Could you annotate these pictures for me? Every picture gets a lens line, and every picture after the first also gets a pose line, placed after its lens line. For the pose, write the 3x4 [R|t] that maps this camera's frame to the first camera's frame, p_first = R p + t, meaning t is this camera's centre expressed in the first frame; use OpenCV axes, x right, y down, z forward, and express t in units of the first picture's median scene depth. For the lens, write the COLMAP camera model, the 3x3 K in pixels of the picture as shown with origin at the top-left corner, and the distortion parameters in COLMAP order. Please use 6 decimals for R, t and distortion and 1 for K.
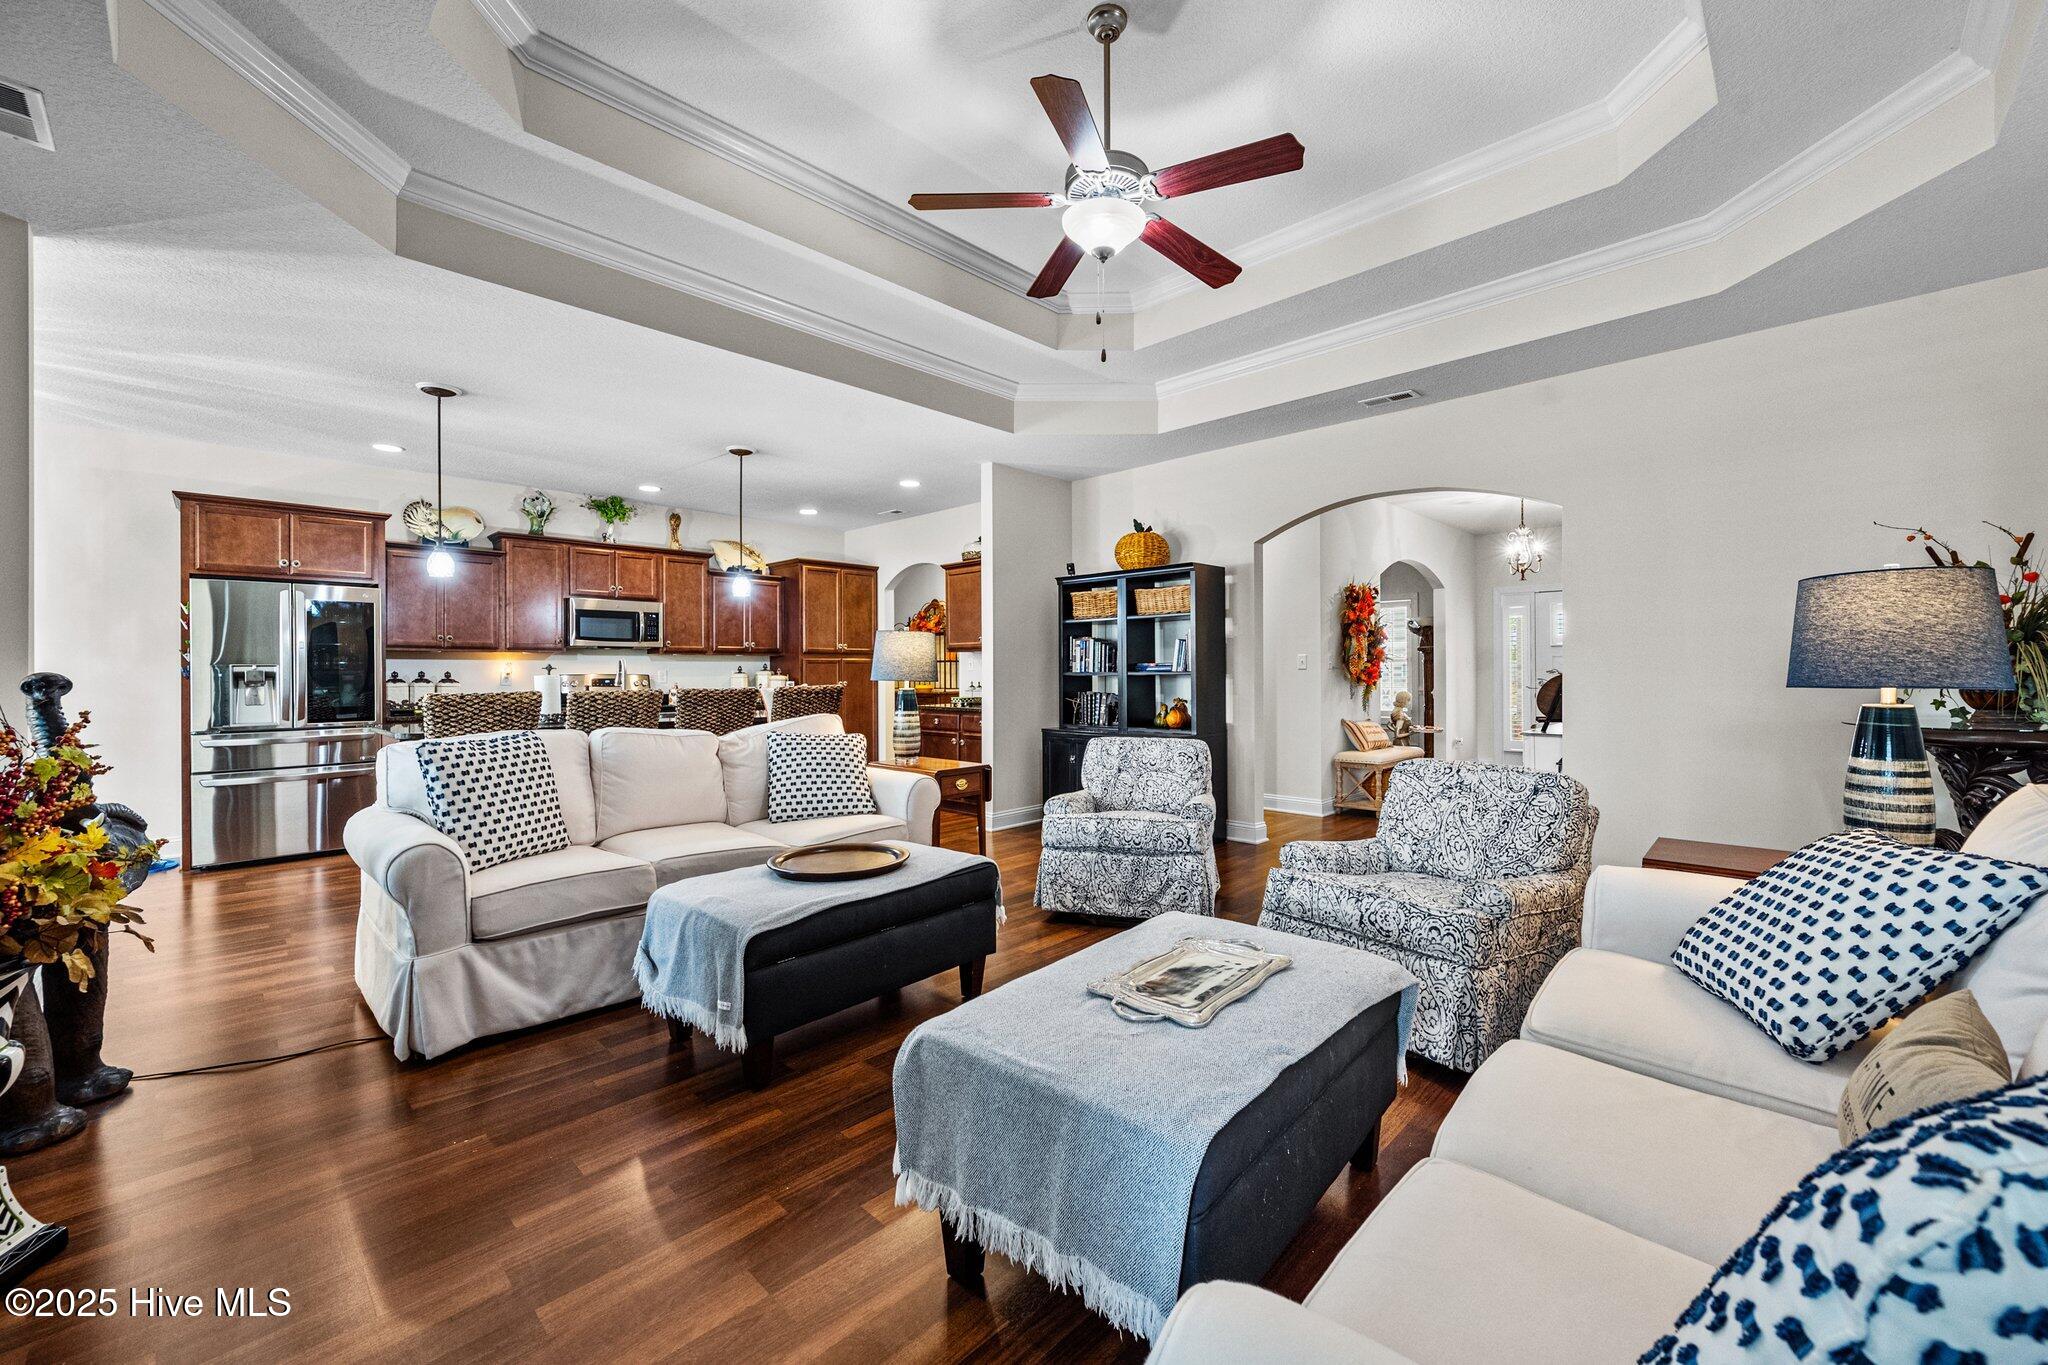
lens RADIAL K [[812.7, 0, 1028.8], [0, 812.7, 674.0], [0, 0, 1]] dist [0.000939, -0.001275]
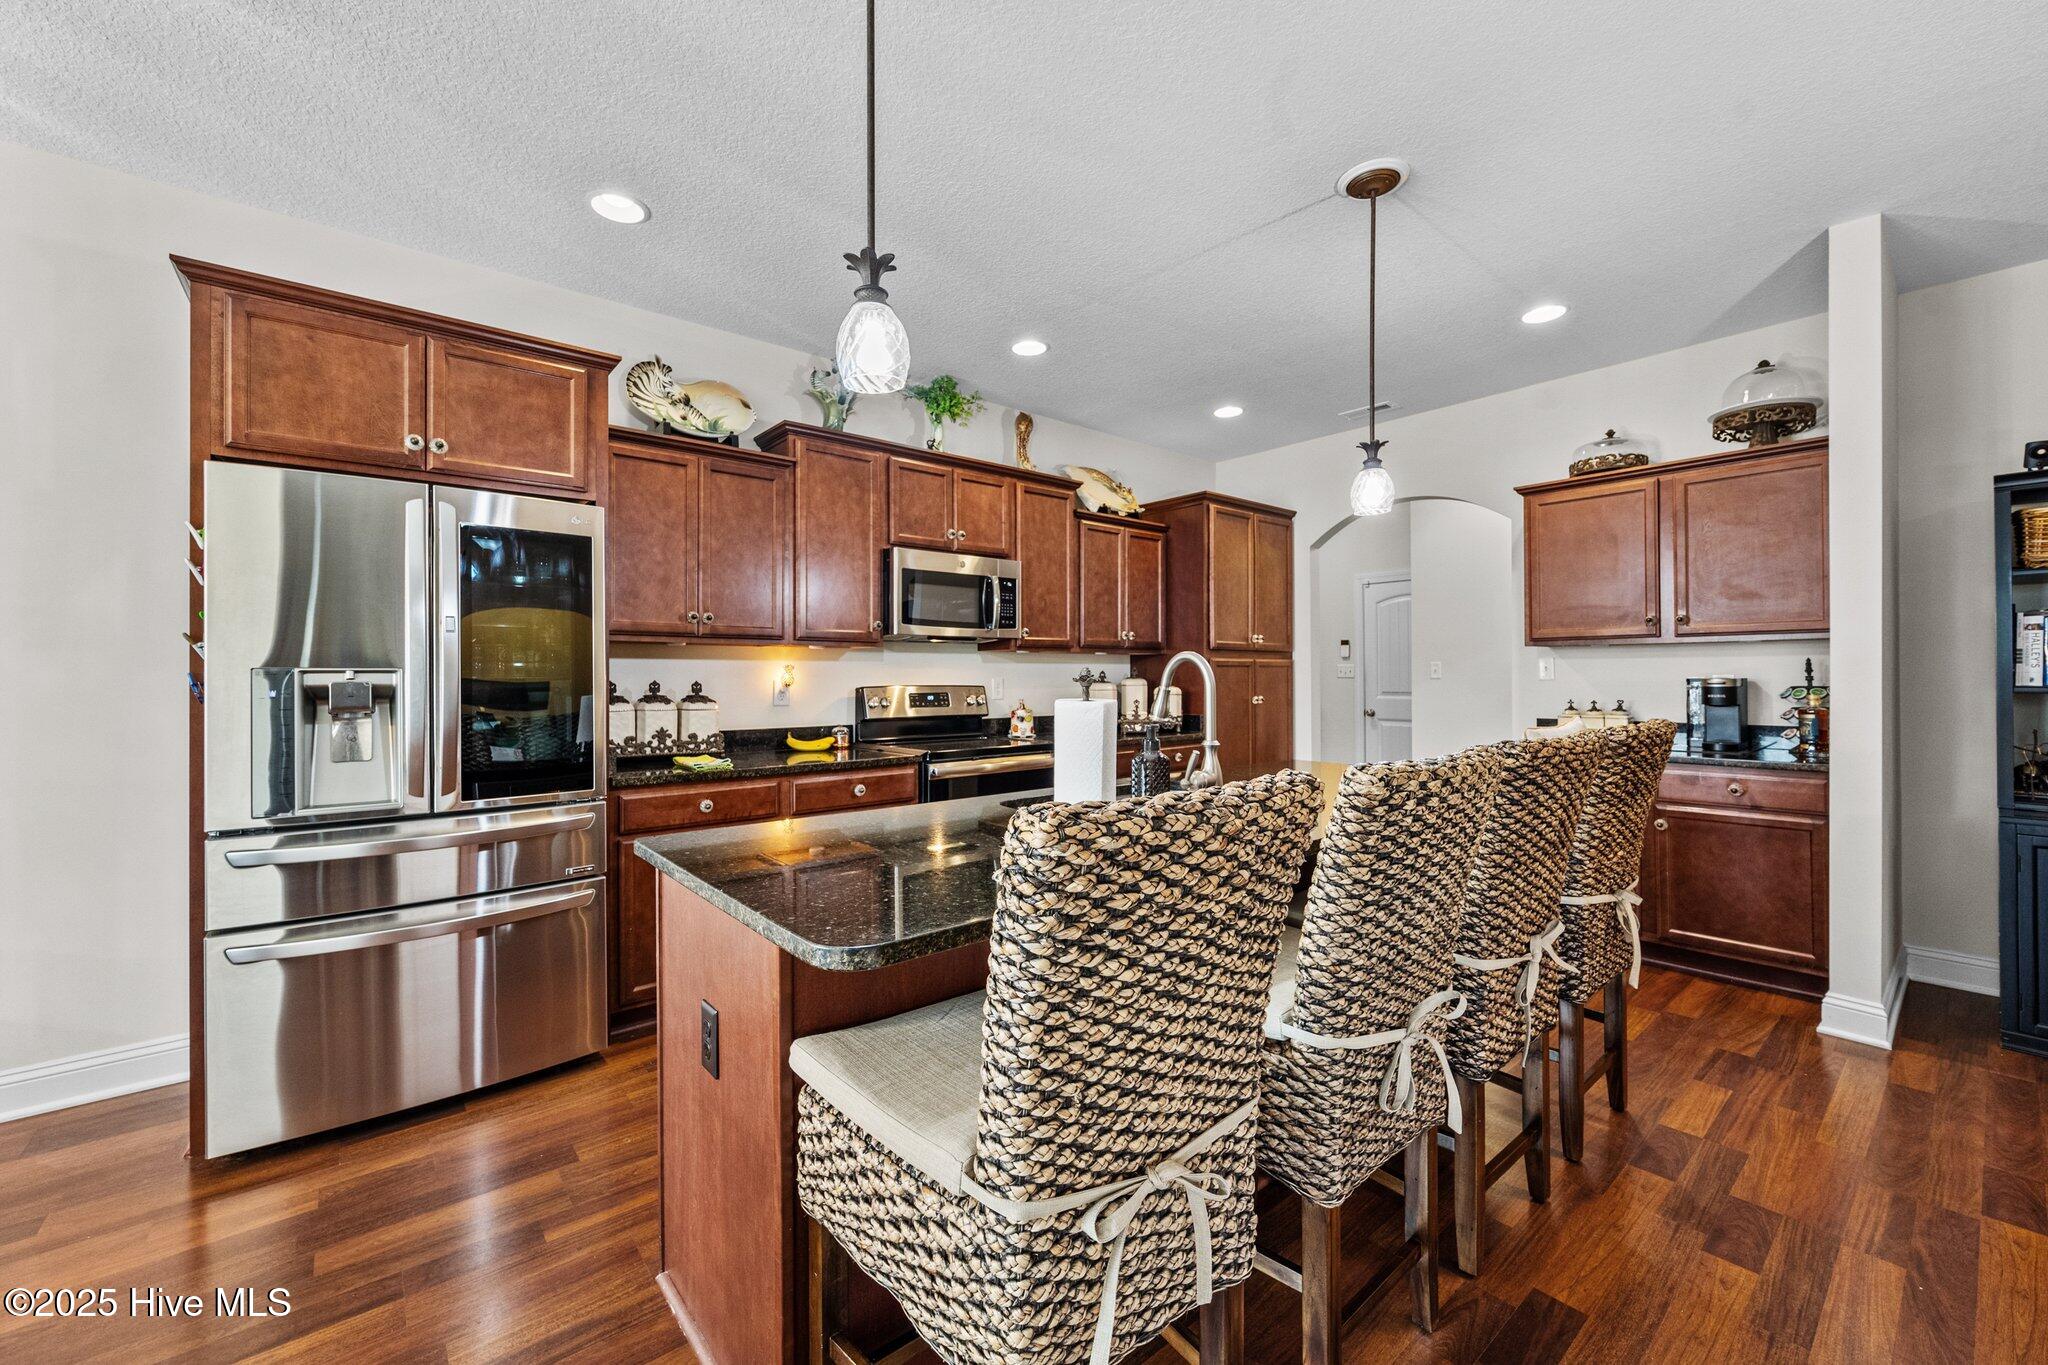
lens RADIAL K [[812.7, 0, 1028.9], [0, 812.7, 673.8], [0, 0, 1]] dist [0.000939, -0.001275]
pose [[0.995980, -0.001374, -0.089561, -0.477724], [0.000759, 0.999976, -0.006900, -0.004793], [0.089568, 0.006804, 0.995957, 0.518332]]
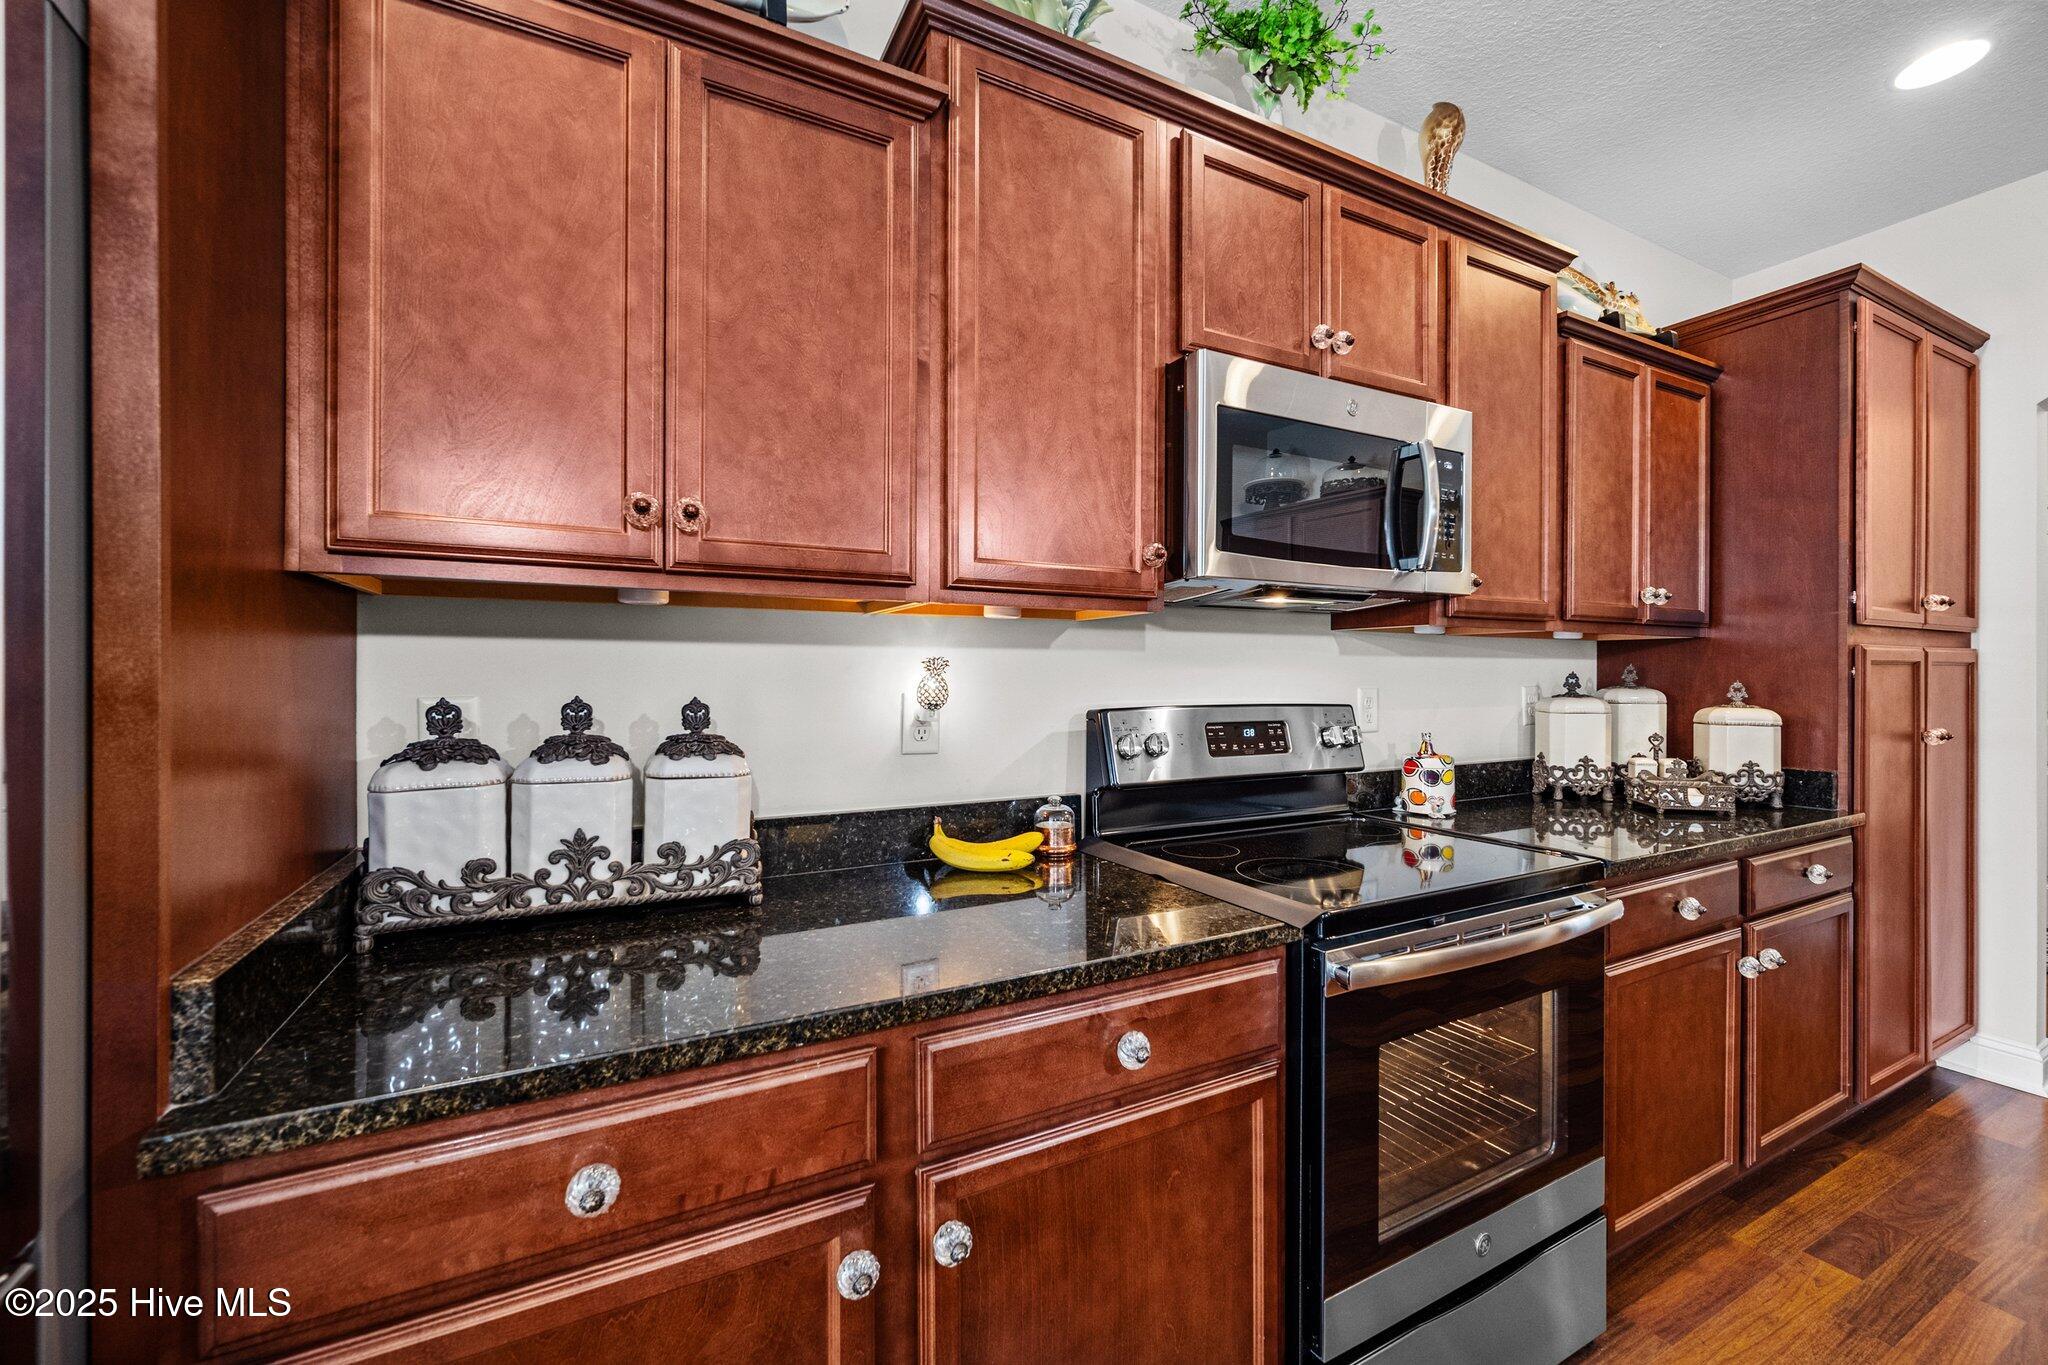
lens RADIAL K [[812.7, 0, 1030.7], [0, 812.7, 674.7], [0, 0, 1]] dist [0.000939, -0.001275]
pose [[0.953557, 0.003151, -0.301197, -0.609899], [-0.004396, 0.999984, -0.003454, -0.009638], [0.301181, 0.004618, 0.953556, 0.883615]]
